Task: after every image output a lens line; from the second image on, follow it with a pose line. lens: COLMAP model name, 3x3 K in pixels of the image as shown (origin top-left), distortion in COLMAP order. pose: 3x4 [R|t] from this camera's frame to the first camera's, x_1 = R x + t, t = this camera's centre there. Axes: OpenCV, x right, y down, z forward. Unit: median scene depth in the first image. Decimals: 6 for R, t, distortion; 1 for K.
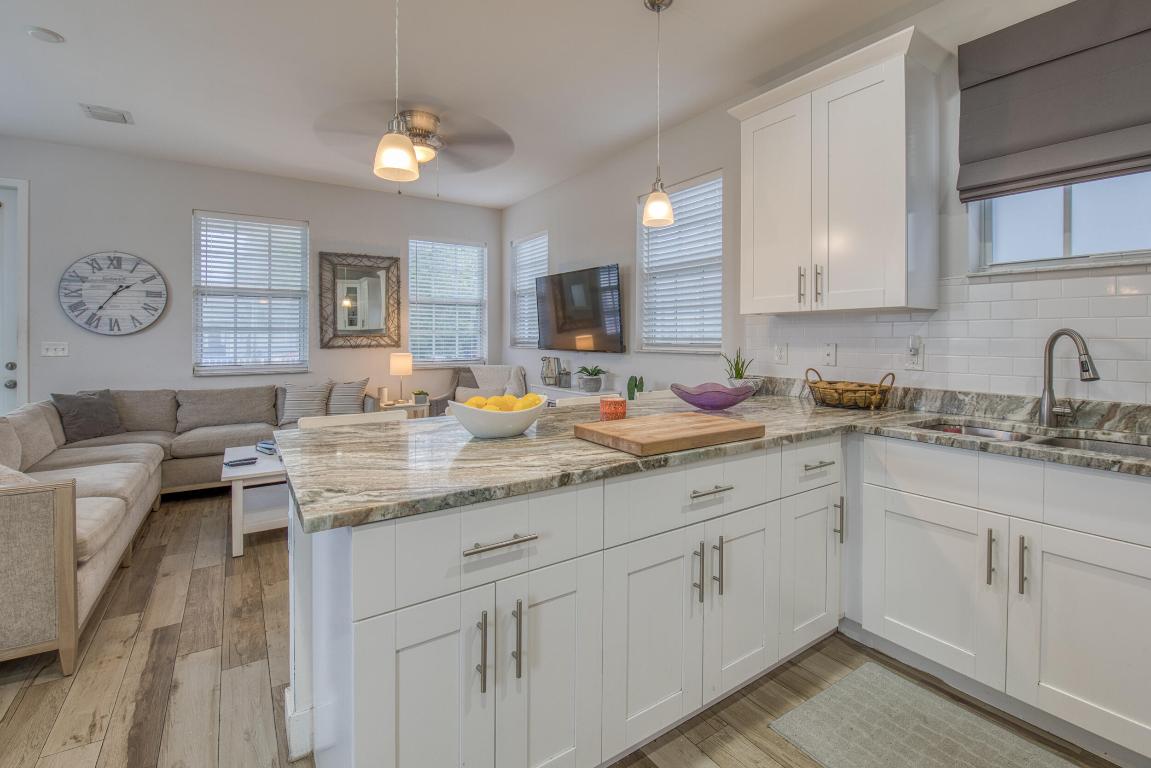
lens RADIAL K [[509.5, 0, 586.8], [0, 509.5, 333.7], [0, 0, 1]] dist [-0.010414, -0.004919]
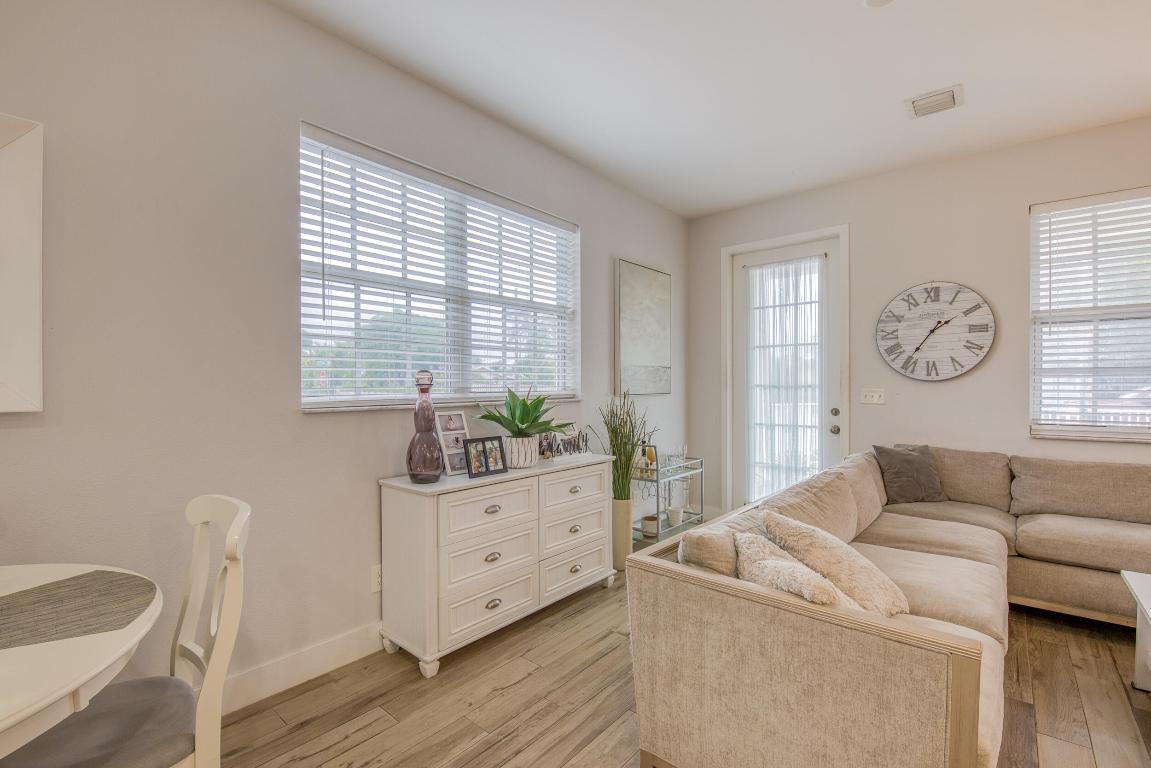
lens RADIAL K [[509.5, 0, 564.8], [0, 509.5, 389.4], [0, 0, 1]] dist [-0.010414, -0.004919]
pose [[0.243935, 0.010591, -0.969734, -0.266540], [0.009656, 0.999864, 0.013349, 0.000088], [0.969744, -0.012620, 0.243799, 0.194127]]
